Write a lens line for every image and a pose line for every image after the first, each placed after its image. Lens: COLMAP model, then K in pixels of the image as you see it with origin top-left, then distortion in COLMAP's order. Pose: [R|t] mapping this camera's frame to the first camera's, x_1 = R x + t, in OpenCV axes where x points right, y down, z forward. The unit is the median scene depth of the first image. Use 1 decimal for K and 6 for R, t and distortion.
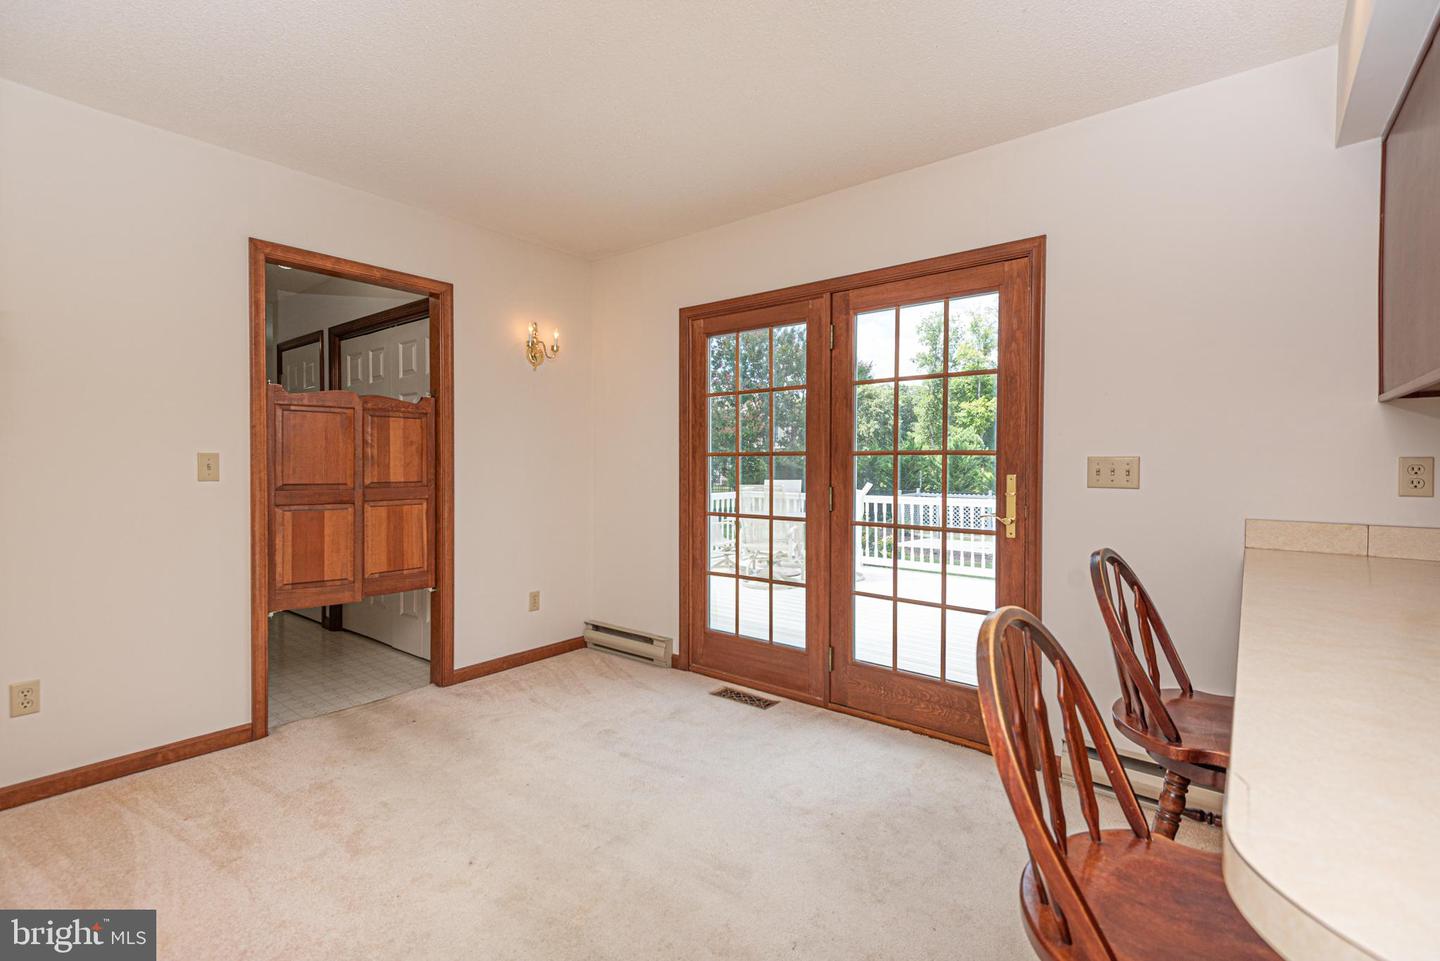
lens RADIAL K [[664.6, 0, 720.6], [0, 664.6, 475.0], [0, 0, 1]] dist [0.022912, -0.005590]
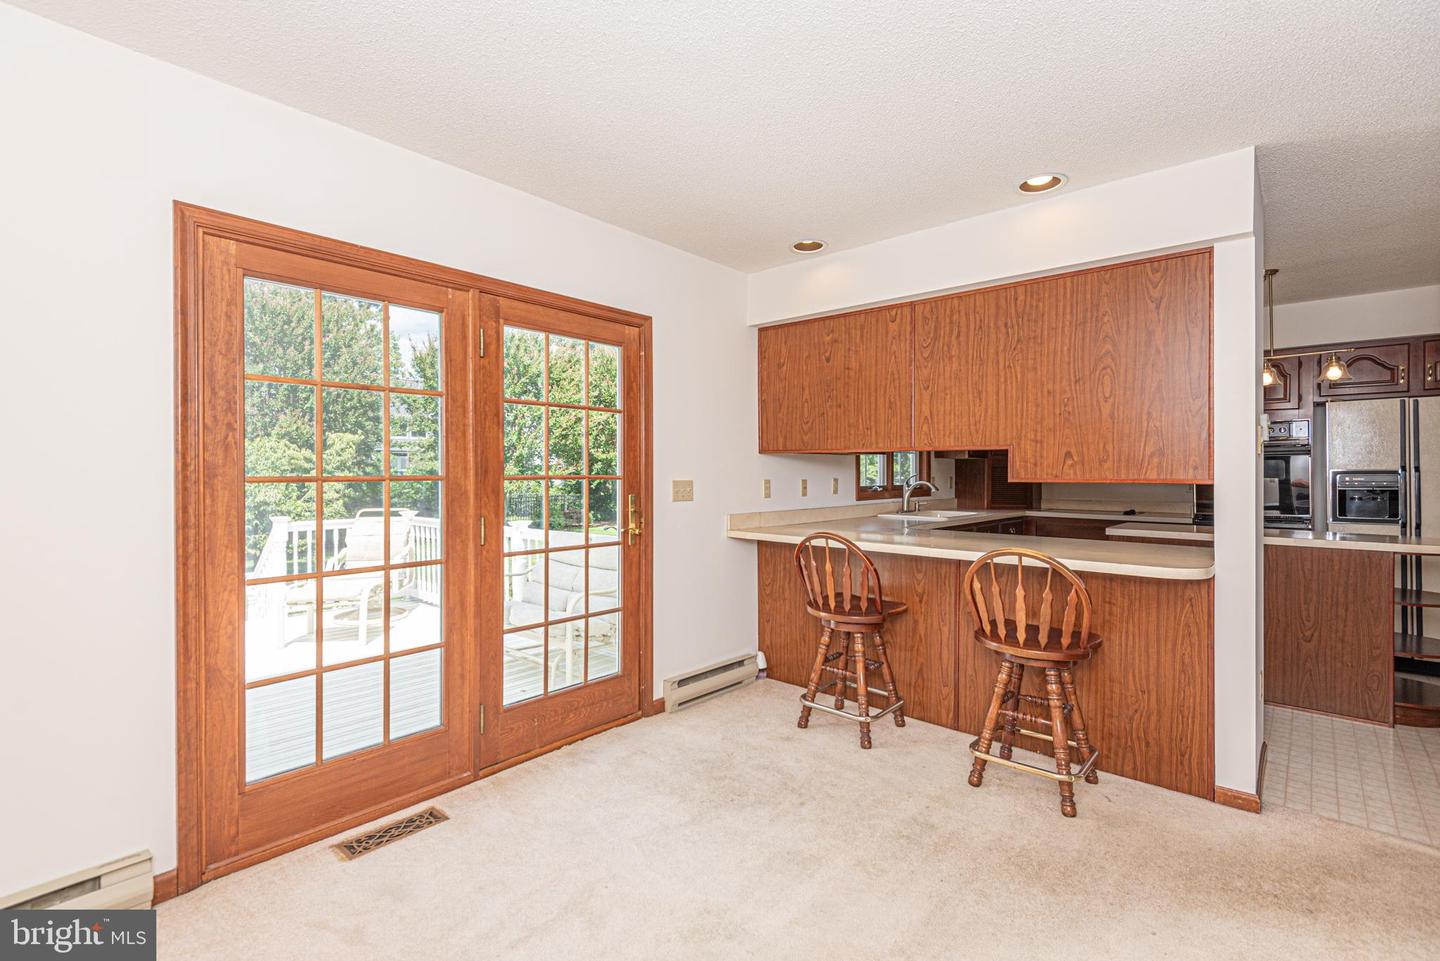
lens RADIAL K [[664.6, 0, 717.2], [0, 664.6, 478.3], [0, 0, 1]] dist [0.022912, -0.005590]
pose [[0.022291, -0.009977, 0.999702, -0.659386], [0.022224, 0.999708, 0.009482, -0.032400], [-0.999504, 0.022006, 0.022507, 0.648997]]
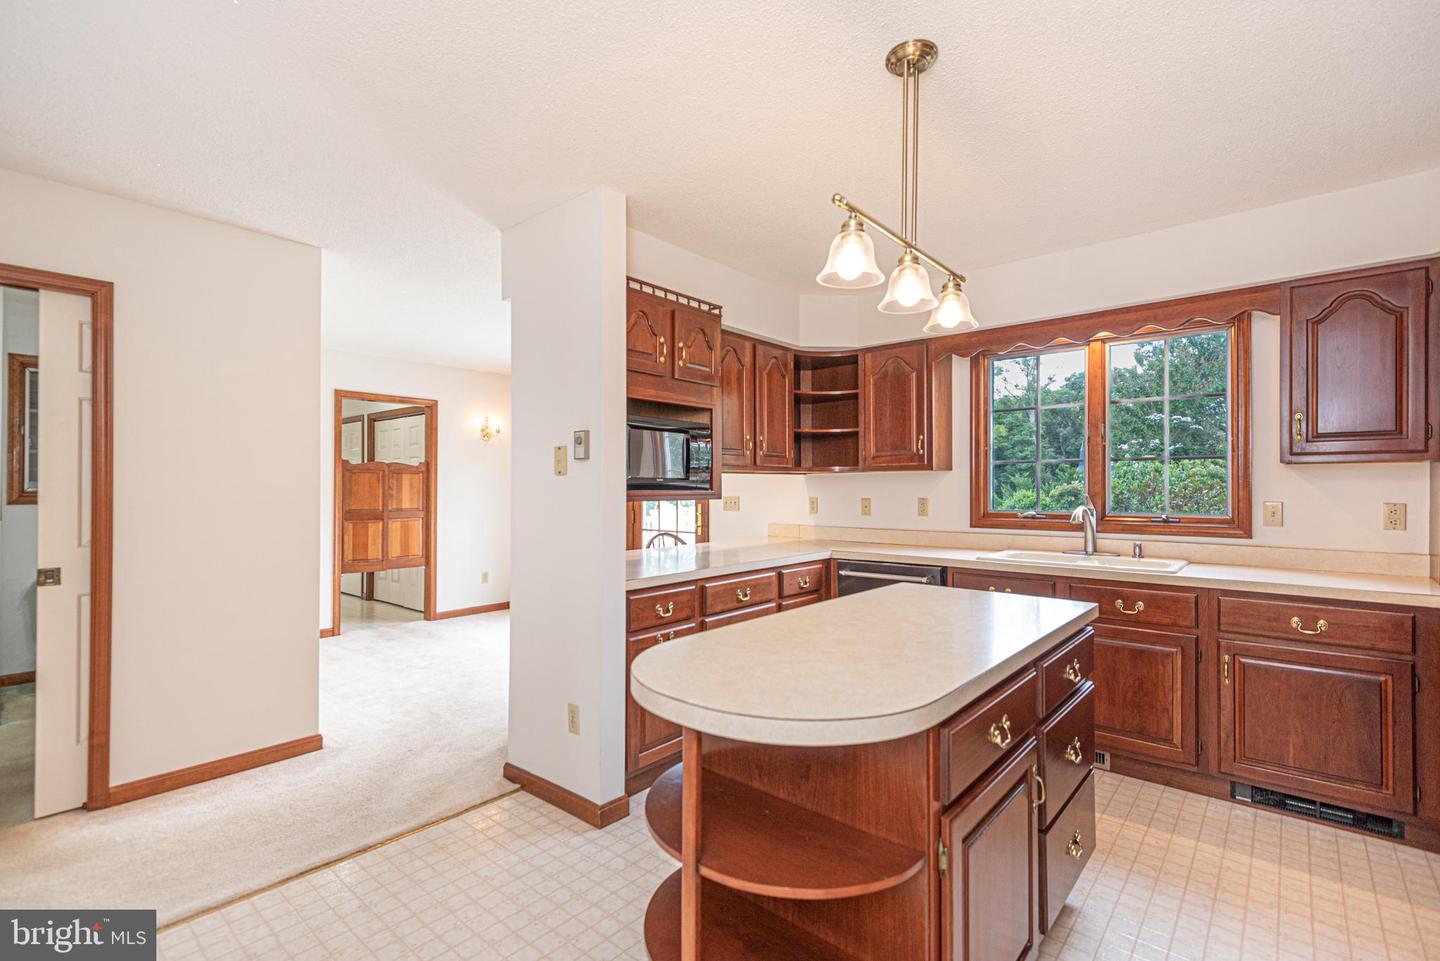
lens RADIAL K [[664.6, 0, 716.6], [0, 664.6, 476.9], [0, 0, 1]] dist [0.022912, -0.005590]
pose [[0.999831, -0.001581, -0.018328, 0.431379], [0.000951, 0.999409, -0.034355, -0.011779], [0.018372, 0.034332, 0.999242, -0.880268]]
